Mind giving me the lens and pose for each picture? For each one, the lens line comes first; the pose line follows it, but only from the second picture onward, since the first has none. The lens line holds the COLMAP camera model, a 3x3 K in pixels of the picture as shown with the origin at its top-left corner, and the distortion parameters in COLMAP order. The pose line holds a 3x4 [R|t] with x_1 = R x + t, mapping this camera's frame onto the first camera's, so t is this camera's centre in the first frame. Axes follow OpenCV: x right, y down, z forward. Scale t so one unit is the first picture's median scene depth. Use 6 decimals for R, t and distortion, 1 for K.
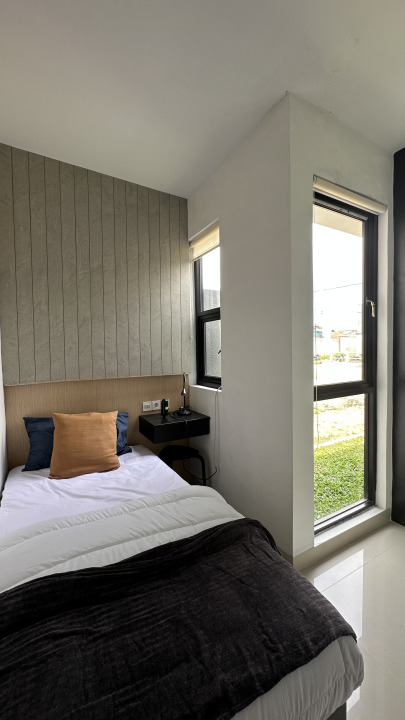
lens RADIAL K [[289.0, 0, 202.2], [0, 289.0, 357.7], [0, 0, 1]] dist [-0.003967, 0.000958]
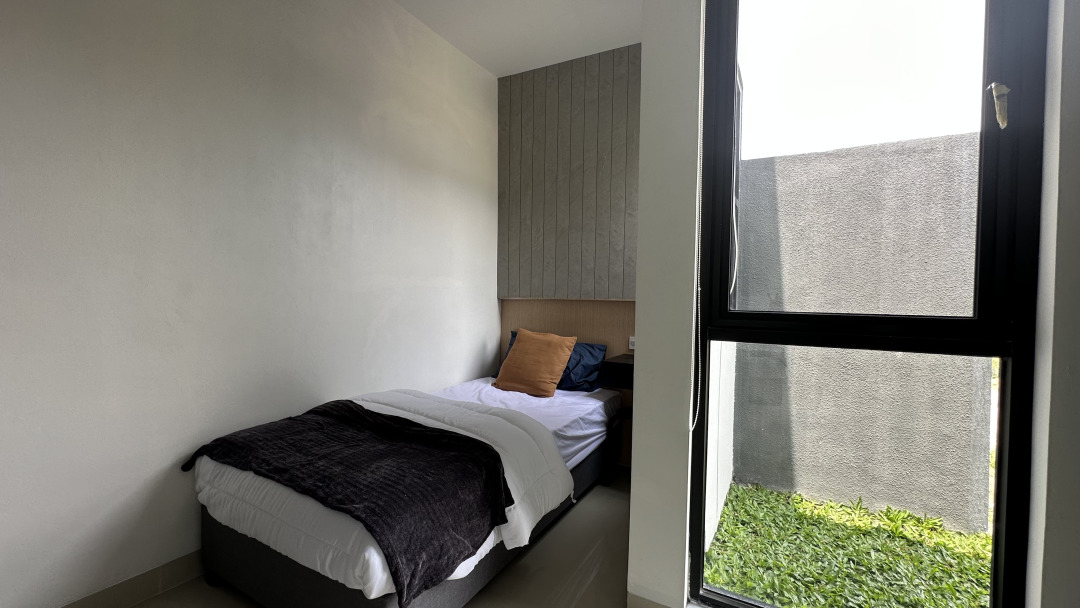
lens RADIAL K [[433.4, 0, 548.1], [0, 433.4, 305.0], [0, 0, 1]] dist [-0.003967, 0.000958]
pose [[0.521083, 0.029915, -0.852982, 0.715511], [-0.059088, 0.998252, -0.001087, 0.100019], [0.851458, 0.050967, 0.521940, 0.286066]]
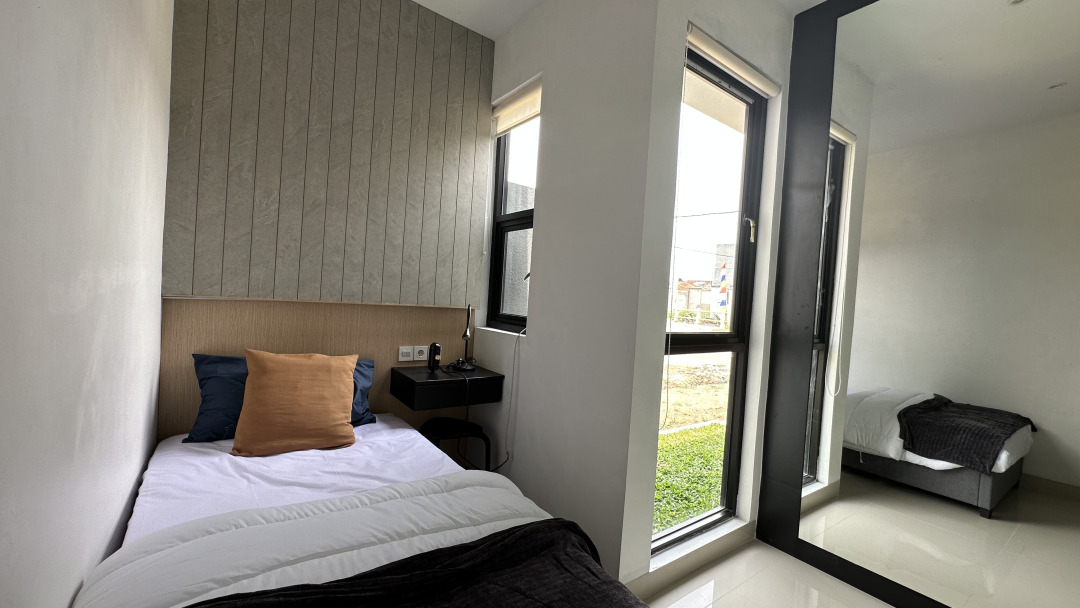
lens RADIAL K [[433.4, 0, 541.2], [0, 433.4, 299.6], [0, 0, 1]] dist [-0.003967, 0.000958]
pose [[0.989794, 0.078797, 0.118742, -0.022347], [-0.076952, 0.996833, -0.020058, 0.054357], [-0.119946, 0.010716, 0.992723, 0.024672]]
